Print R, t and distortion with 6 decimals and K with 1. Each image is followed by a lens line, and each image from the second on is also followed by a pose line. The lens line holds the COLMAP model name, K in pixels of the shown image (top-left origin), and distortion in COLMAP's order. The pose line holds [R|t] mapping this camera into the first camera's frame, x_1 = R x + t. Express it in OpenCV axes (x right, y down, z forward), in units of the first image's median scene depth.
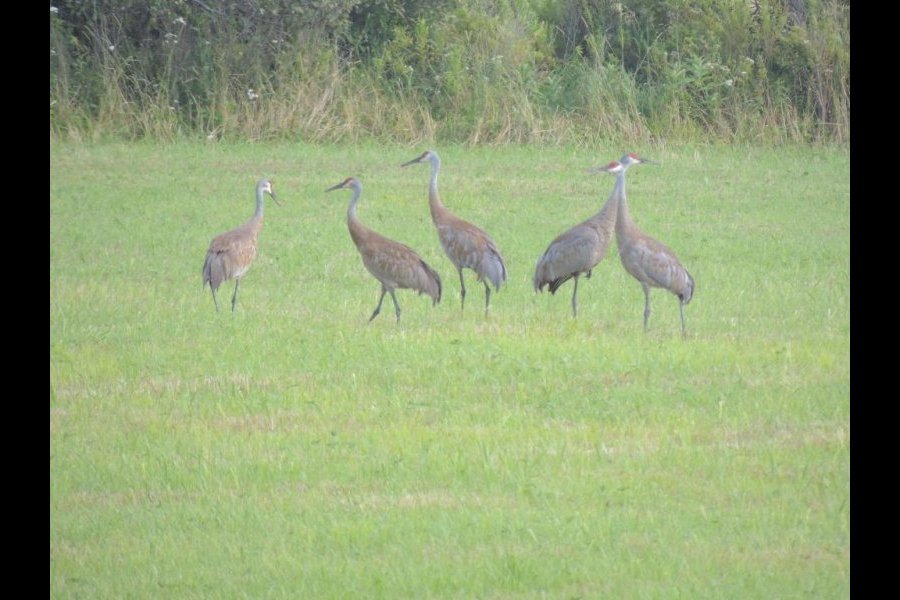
lens RADIAL K [[5468.8, 0, 445.9], [0, 5468.8, 274.2], [0, 0, 1]] dist [0.321089, 0.000000]
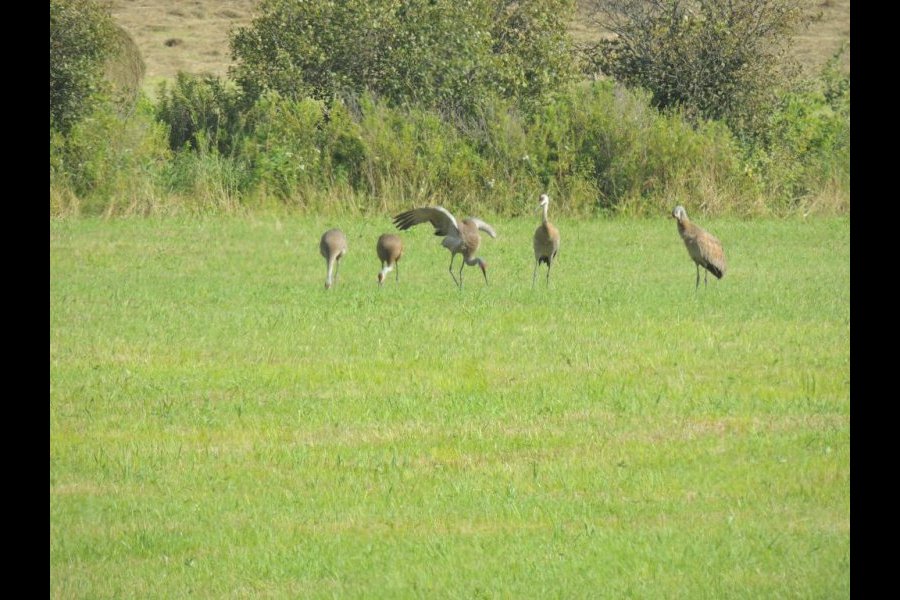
lens RADIAL K [[5468.8, 0, 453.0], [0, 5468.8, 304.7], [0, 0, 1]] dist [0.321089, 0.000000]
pose [[0.996908, -0.014408, 0.077243, -0.014275], [0.014777, 0.999882, -0.004207, 0.004027], [-0.077173, 0.005335, 0.997003, -0.315421]]
